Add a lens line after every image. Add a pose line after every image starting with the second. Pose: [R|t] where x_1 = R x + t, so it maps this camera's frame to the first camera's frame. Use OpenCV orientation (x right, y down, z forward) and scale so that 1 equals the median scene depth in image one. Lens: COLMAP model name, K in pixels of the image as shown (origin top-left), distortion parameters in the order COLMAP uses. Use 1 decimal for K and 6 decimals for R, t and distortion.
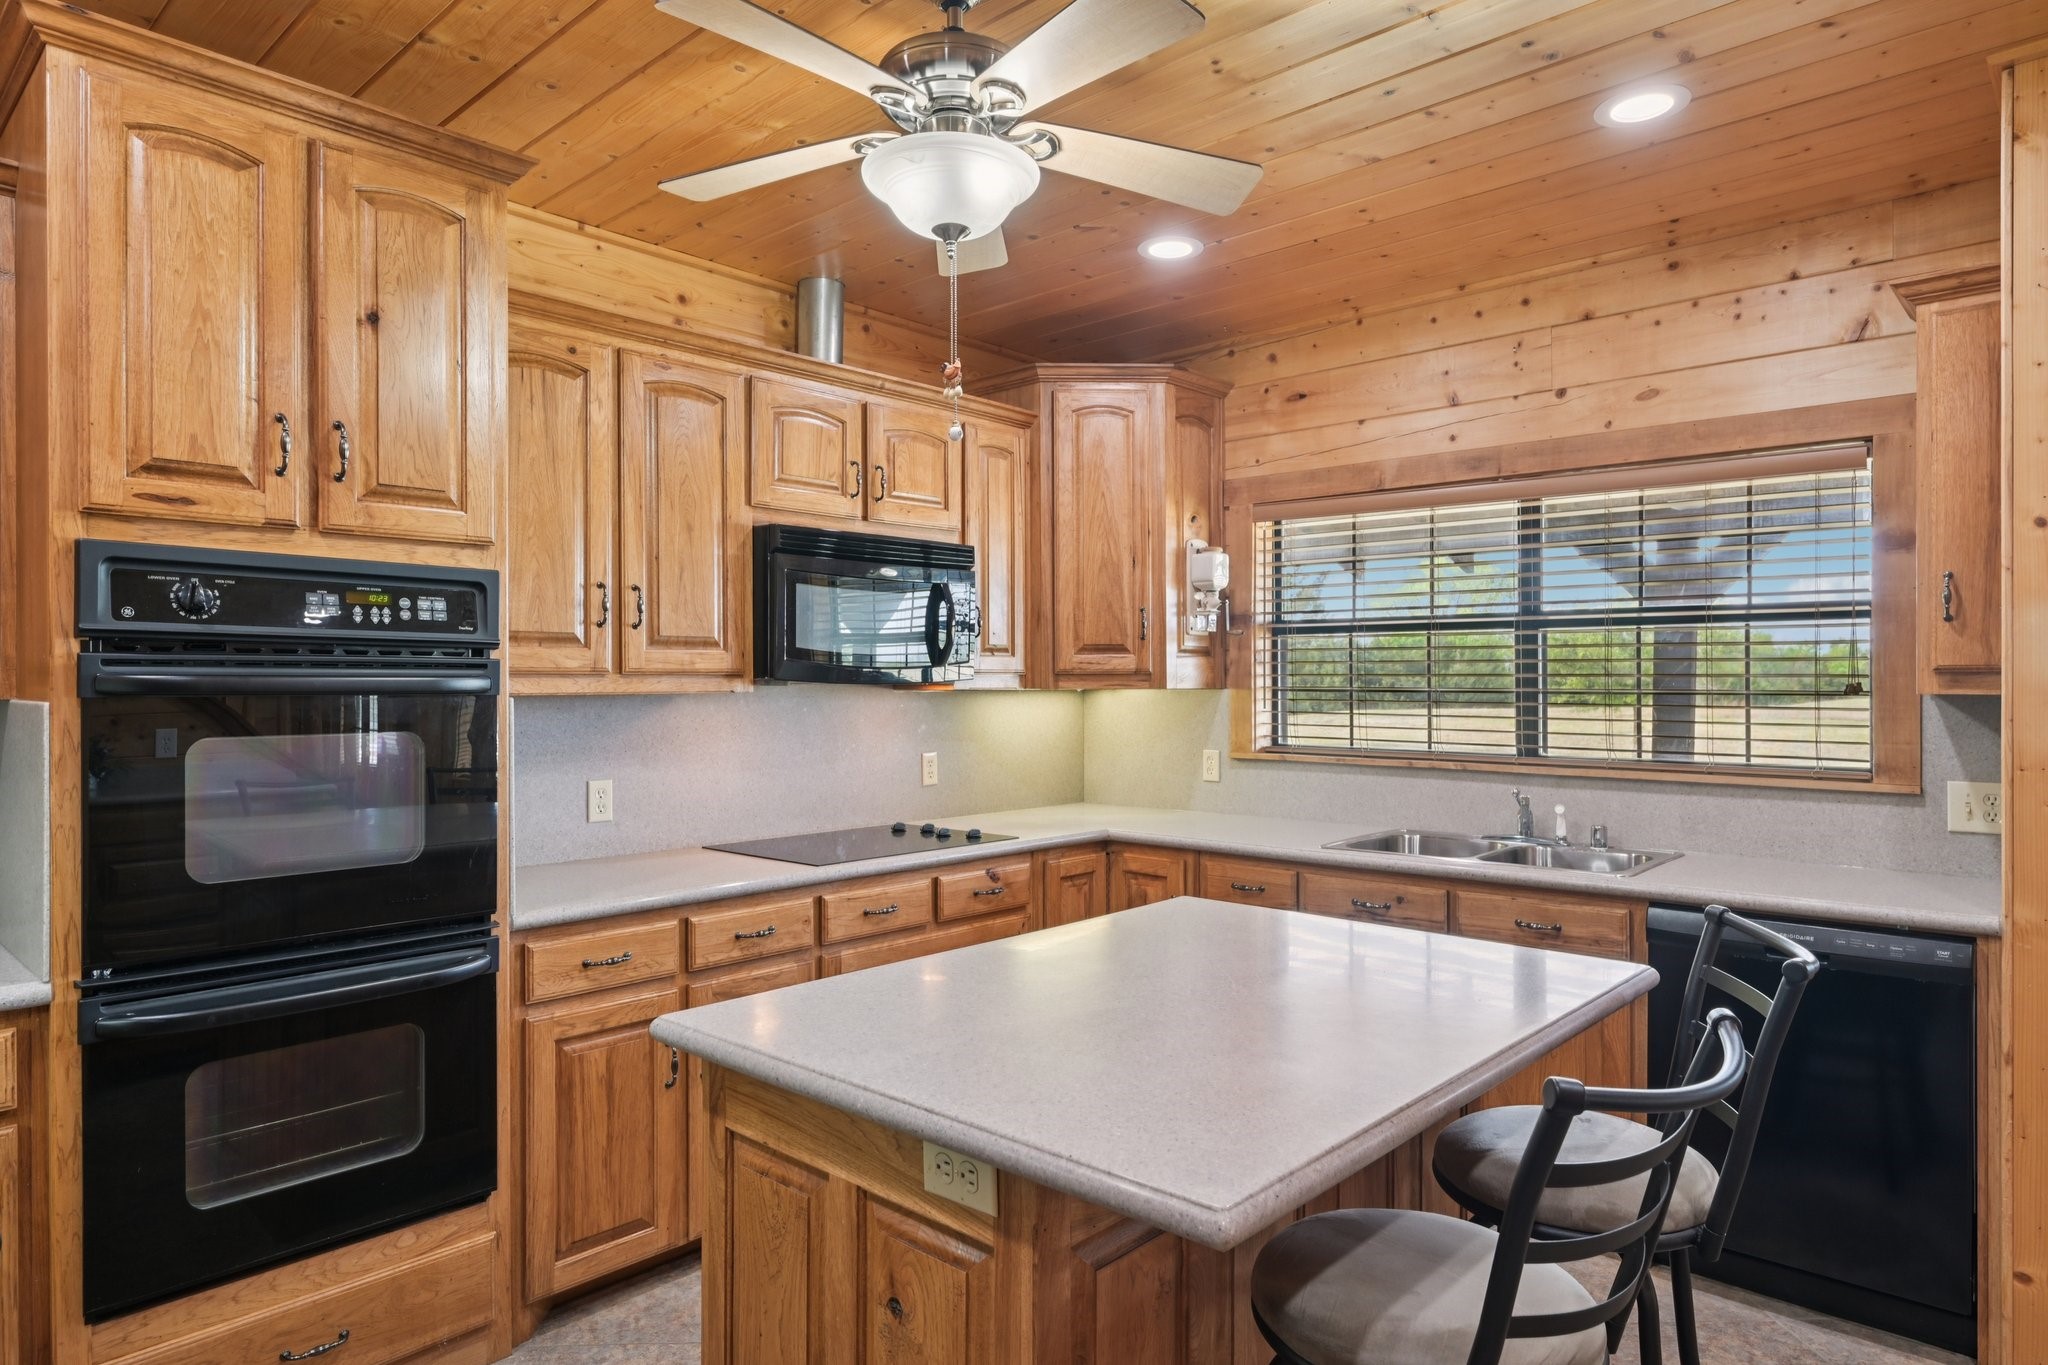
lens RADIAL K [[1194.7, 0, 1021.5], [0, 1194.7, 689.7], [0, 0, 1]] dist [0.009659, 0.001721]
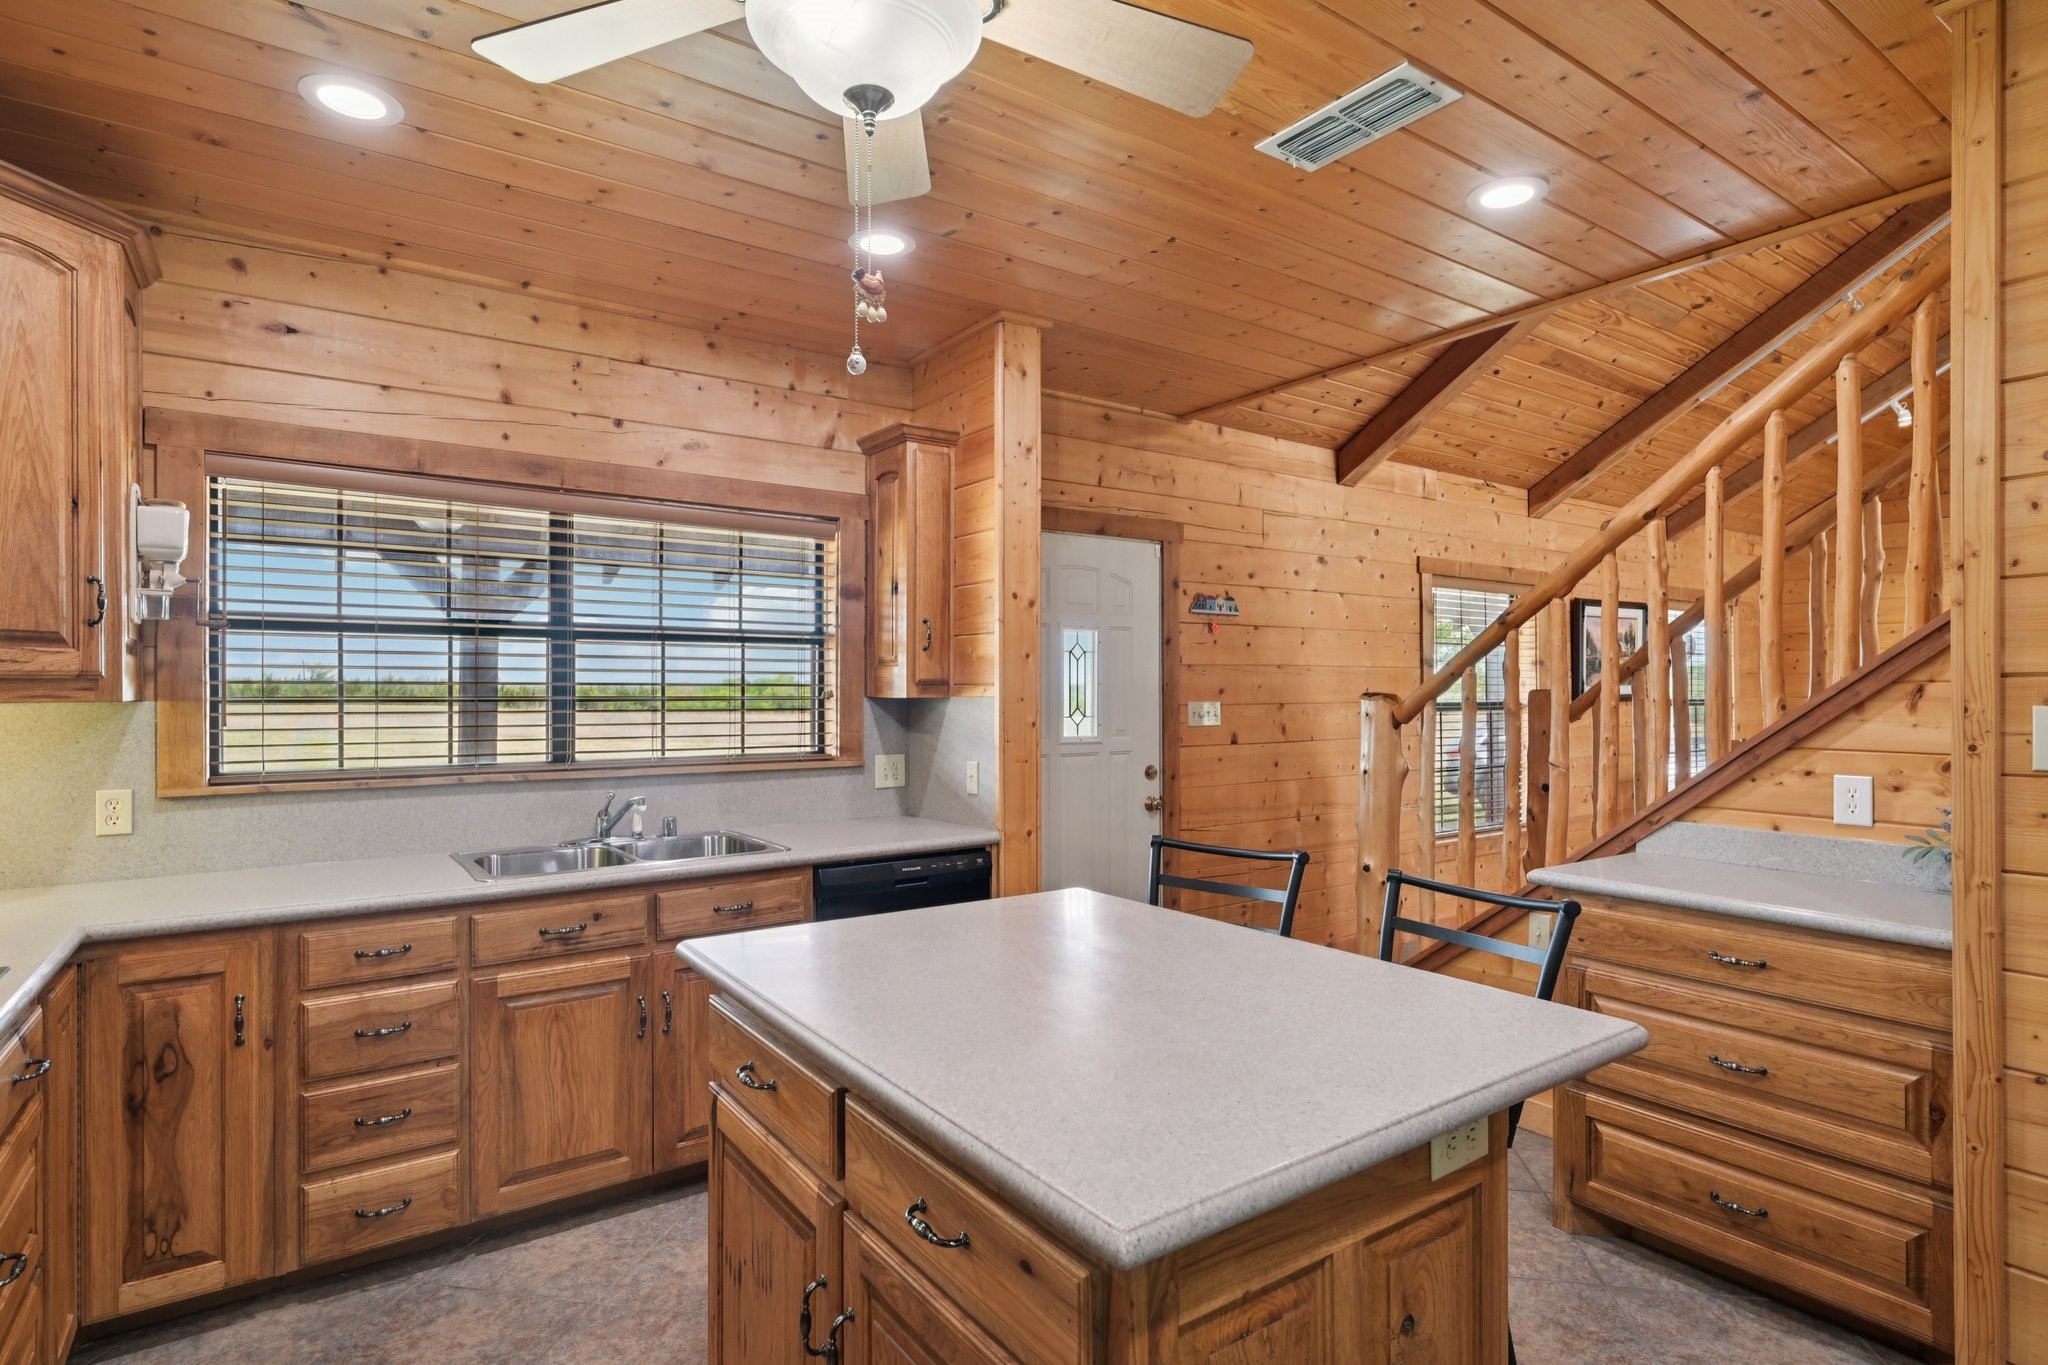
lens RADIAL K [[1057.0, 0, 1024.7], [0, 1057.0, 693.8], [0, 0, 1]] dist [0.007074, -0.000766]
pose [[0.214752, -0.006958, 0.976644, -0.380771], [0.004340, 0.999972, 0.006170, -0.007219], [-0.976659, 0.002913, 0.214776, 0.410696]]
